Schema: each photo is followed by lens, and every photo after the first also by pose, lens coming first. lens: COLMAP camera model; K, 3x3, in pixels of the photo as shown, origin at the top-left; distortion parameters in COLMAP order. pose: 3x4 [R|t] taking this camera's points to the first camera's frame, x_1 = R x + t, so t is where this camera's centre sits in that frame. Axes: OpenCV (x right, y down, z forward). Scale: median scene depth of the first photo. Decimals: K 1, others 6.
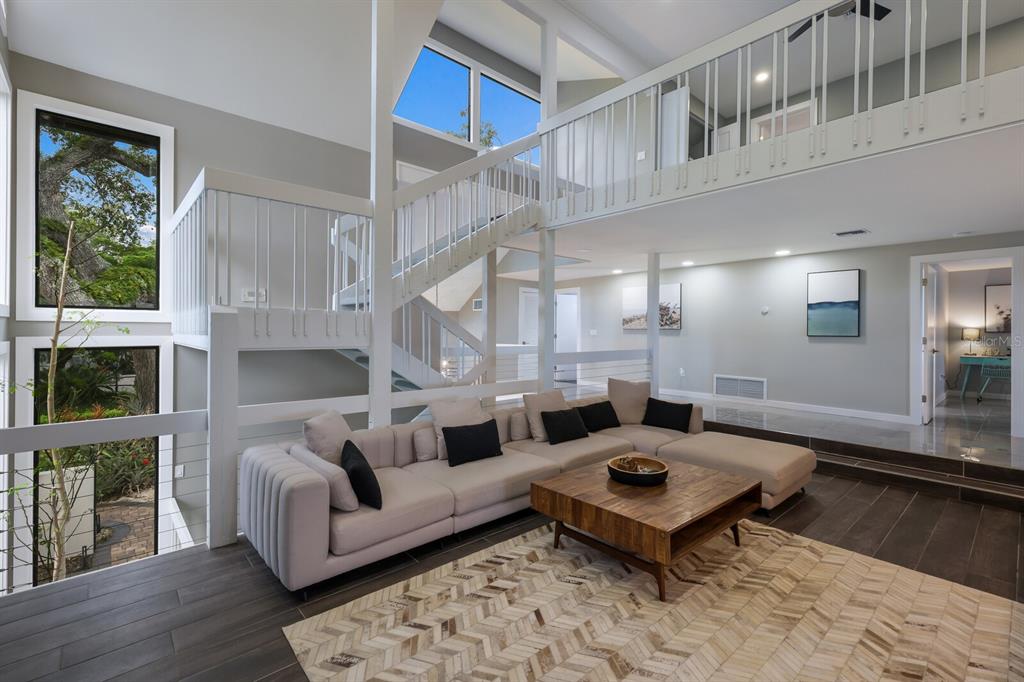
lens RADIAL K [[457.0, 0, 510.4], [0, 457.0, 336.5], [0, 0, 1]] dist [0.015408, -0.002838]
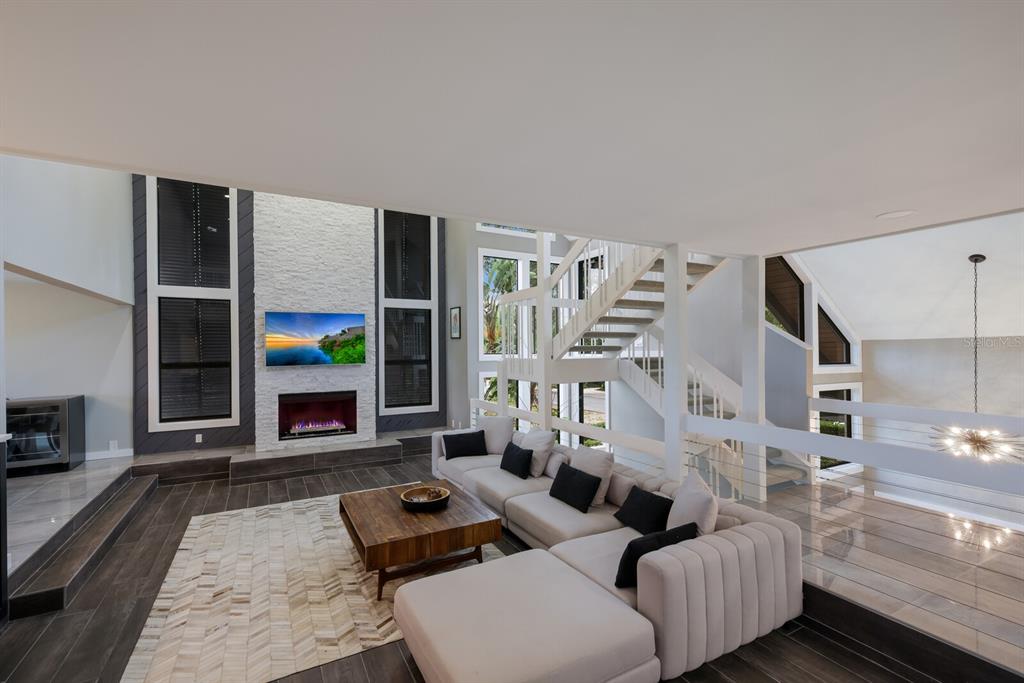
lens RADIAL K [[457.0, 0, 518.8], [0, 457.0, 348.3], [0, 0, 1]] dist [0.015408, -0.002838]
pose [[-0.216361, -0.005622, -0.976297, 1.359914], [-0.000293, 0.999984, -0.005693, -0.092566], [0.976313, -0.000946, -0.216360, 1.454869]]
